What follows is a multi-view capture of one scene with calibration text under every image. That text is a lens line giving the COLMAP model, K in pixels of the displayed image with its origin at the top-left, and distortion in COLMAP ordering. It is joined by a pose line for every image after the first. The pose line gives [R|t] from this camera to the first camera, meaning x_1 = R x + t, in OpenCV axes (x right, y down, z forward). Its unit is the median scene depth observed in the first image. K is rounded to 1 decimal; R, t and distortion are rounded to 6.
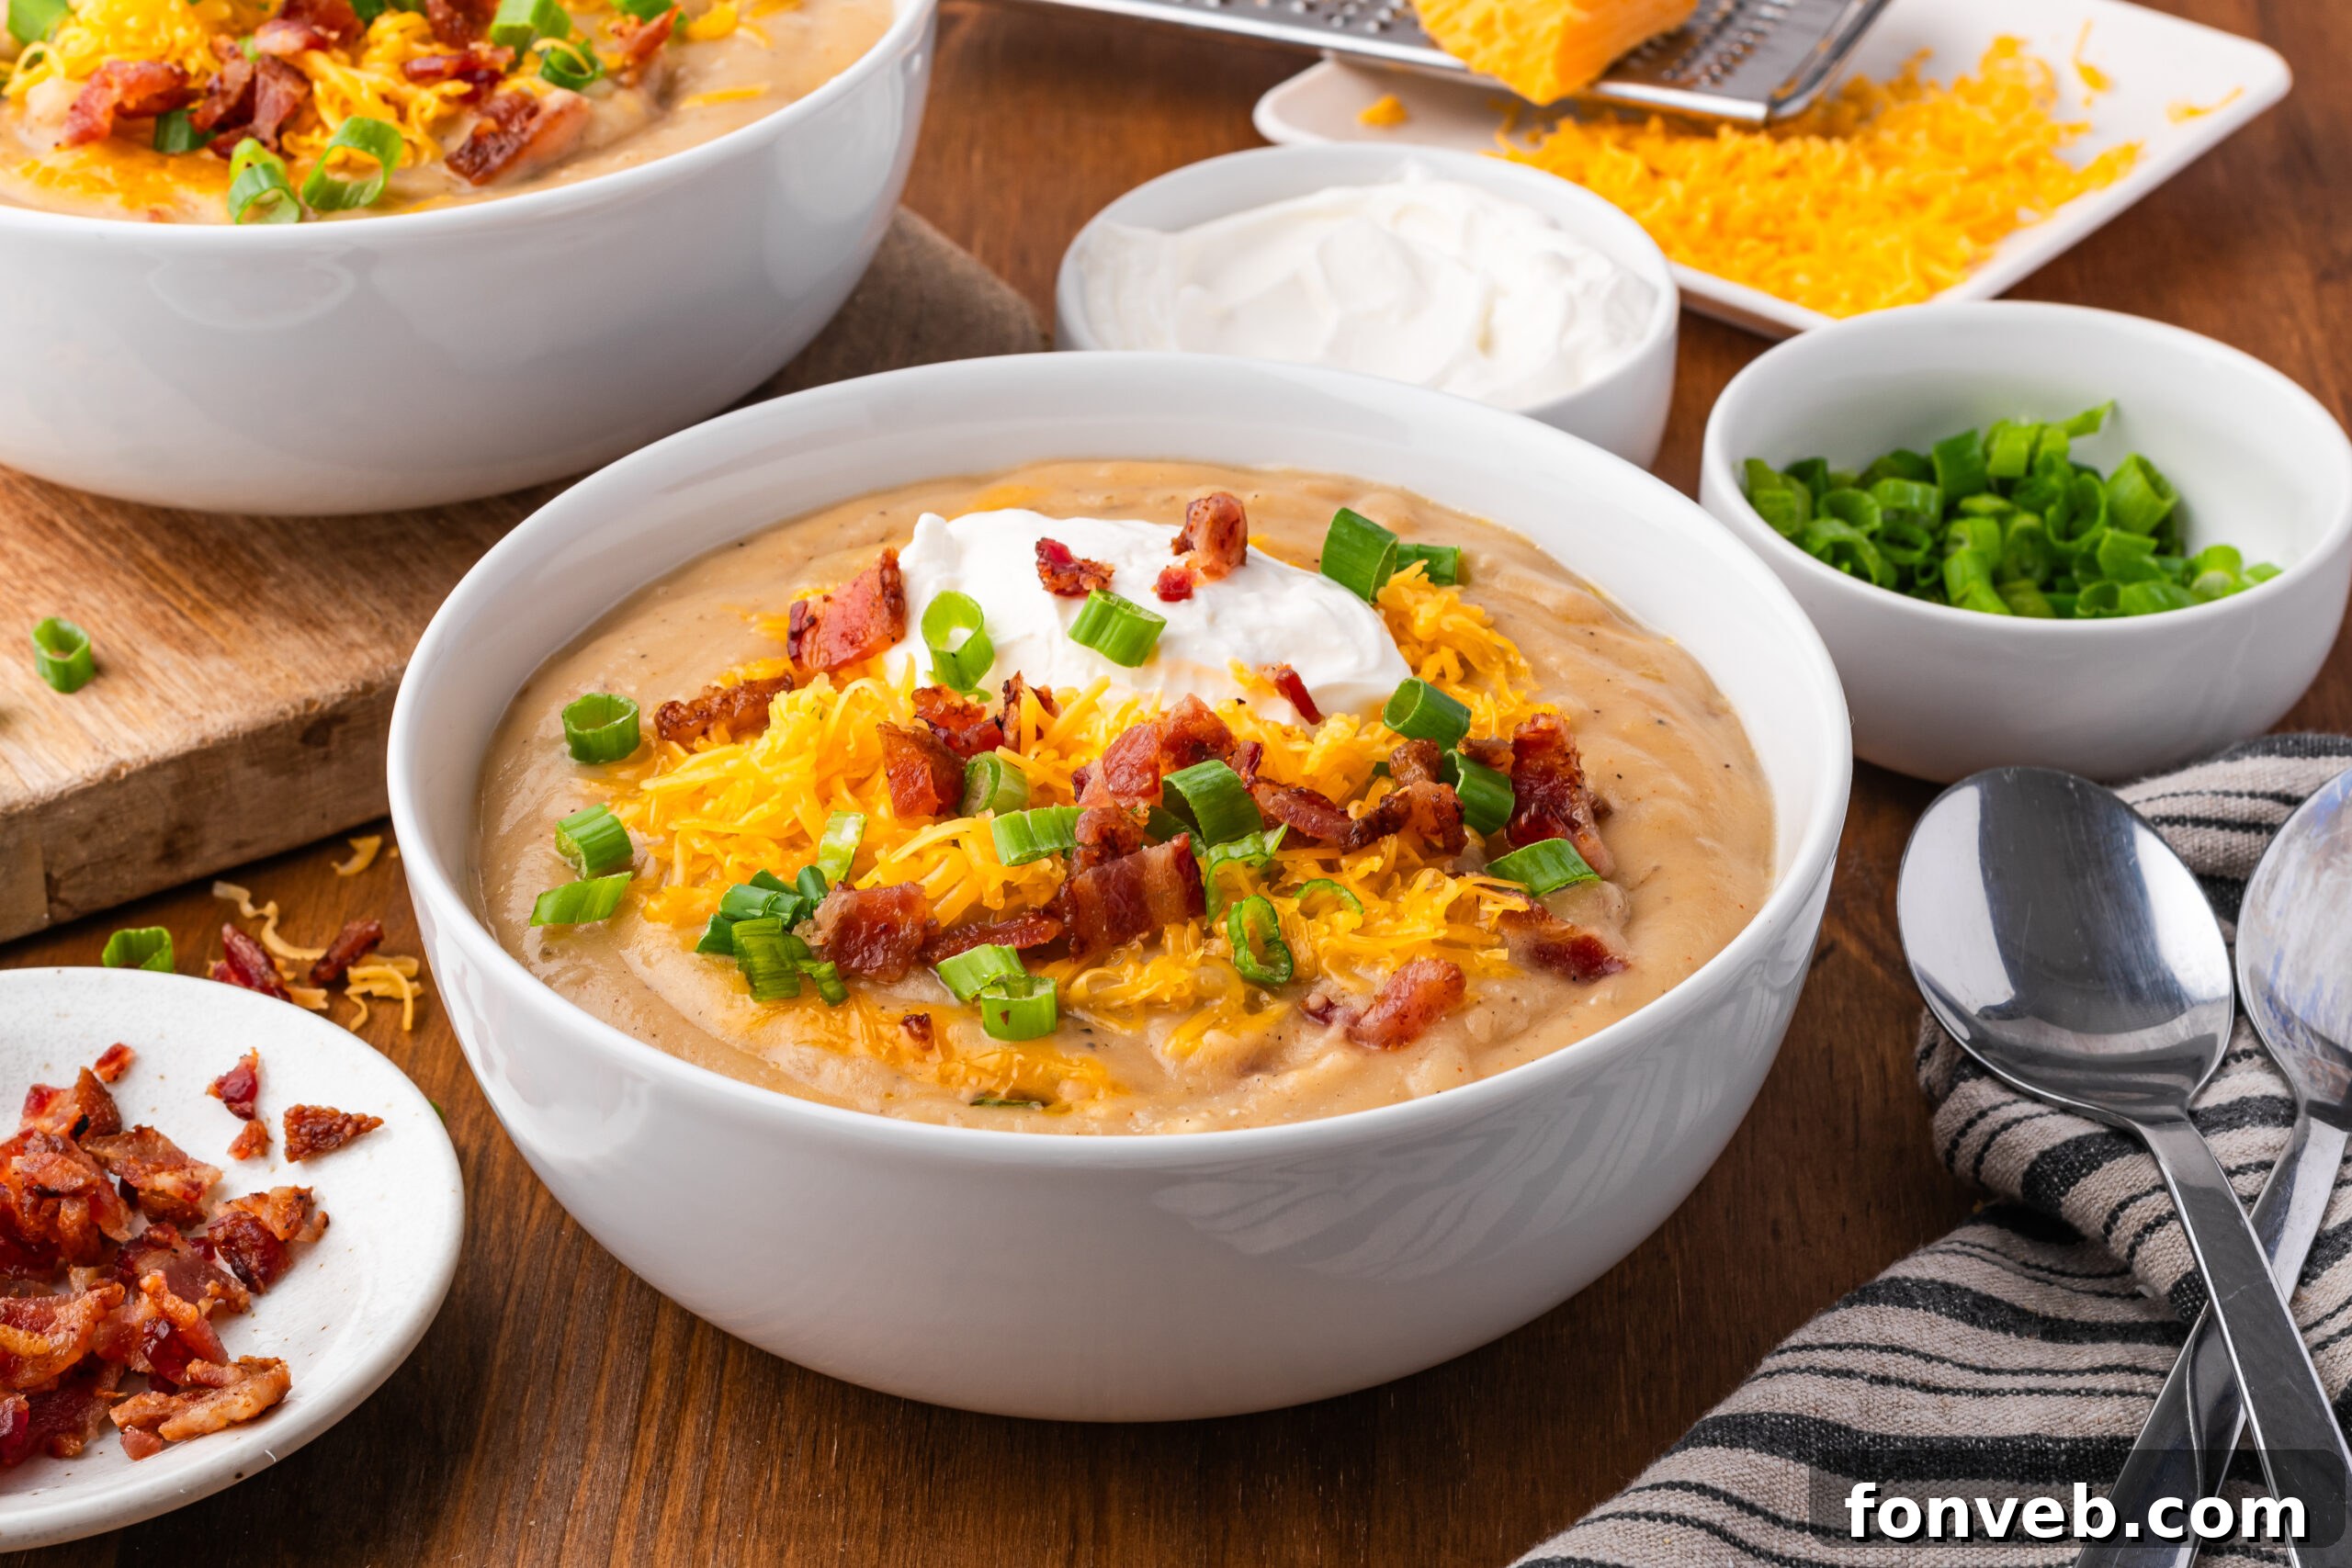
lens RADIAL K [[4723.0, 0, 1144.7], [0, 4723.0, 645.7], [0, 0, 1]] dist [0.072112, -0.143433]
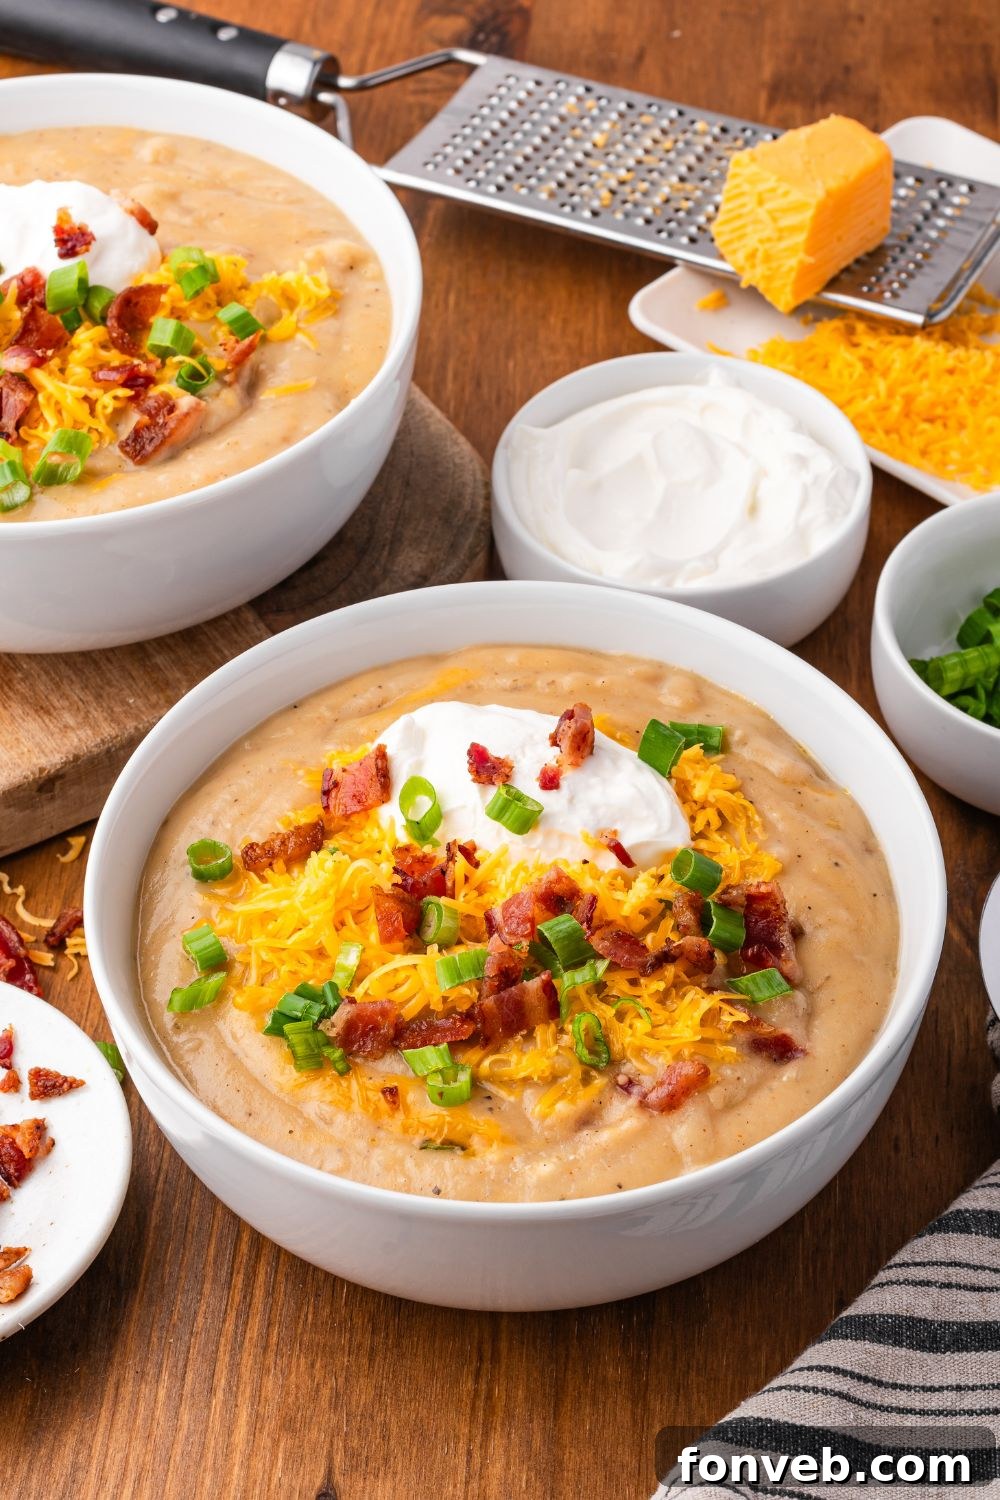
lens RADIAL K [[3012.4, 0, 499.0], [0, 3012.4, 598.0], [0, 0, 1]] dist [0.072112, -0.143433]
pose [[0.999384, 0.015618, -0.031419, 0.022354], [-0.009938, 0.984800, 0.173407, -0.276693], [0.033650, -0.172988, 0.984349, -0.048774]]
